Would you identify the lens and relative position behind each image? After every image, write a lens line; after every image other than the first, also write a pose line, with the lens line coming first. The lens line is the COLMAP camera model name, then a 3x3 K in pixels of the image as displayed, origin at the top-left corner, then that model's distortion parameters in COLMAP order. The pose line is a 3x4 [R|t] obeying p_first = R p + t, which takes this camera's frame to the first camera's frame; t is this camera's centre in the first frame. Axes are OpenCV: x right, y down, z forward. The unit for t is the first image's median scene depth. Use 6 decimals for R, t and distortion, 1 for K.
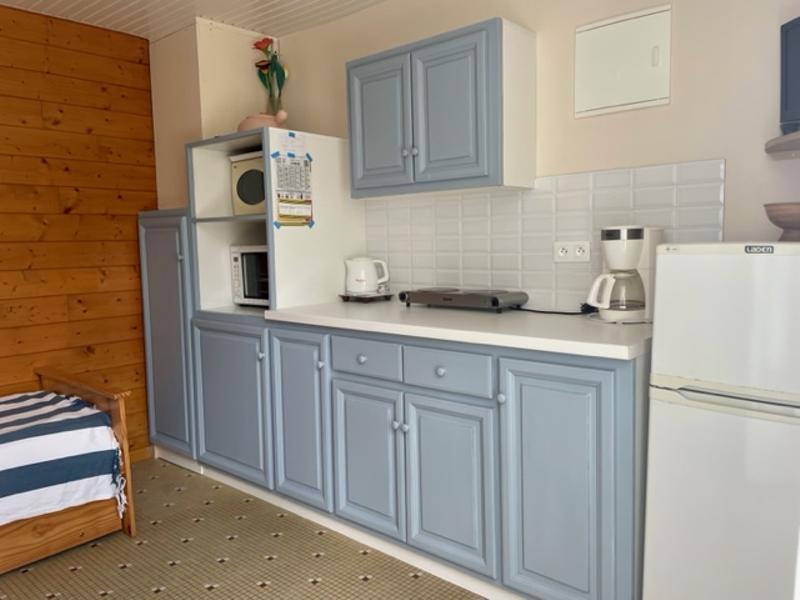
lens RADIAL K [[610.9, 0, 400.0], [0, 610.9, 300.0], [0, 0, 1]] dist [0.000386, -0.004319]
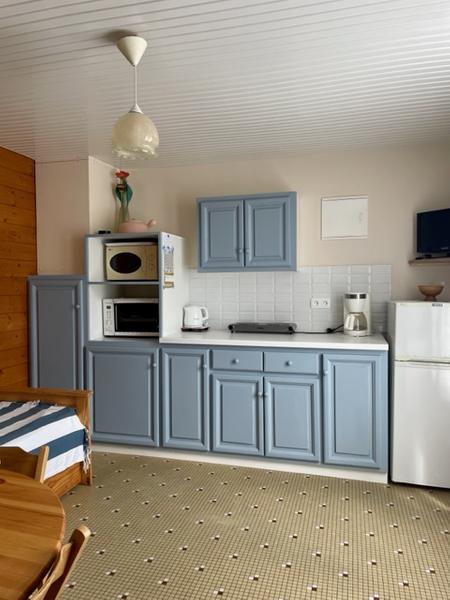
lens RADIAL K [[451.8, 0, 225.0], [0, 451.8, 300.0], [0, 0, 1]] dist [0.006183, 0.000558]
pose [[0.908524, -0.003391, 0.417819, -0.607645], [0.030468, 0.997843, -0.058153, -0.010320], [-0.416721, 0.065564, 0.906667, -0.234277]]
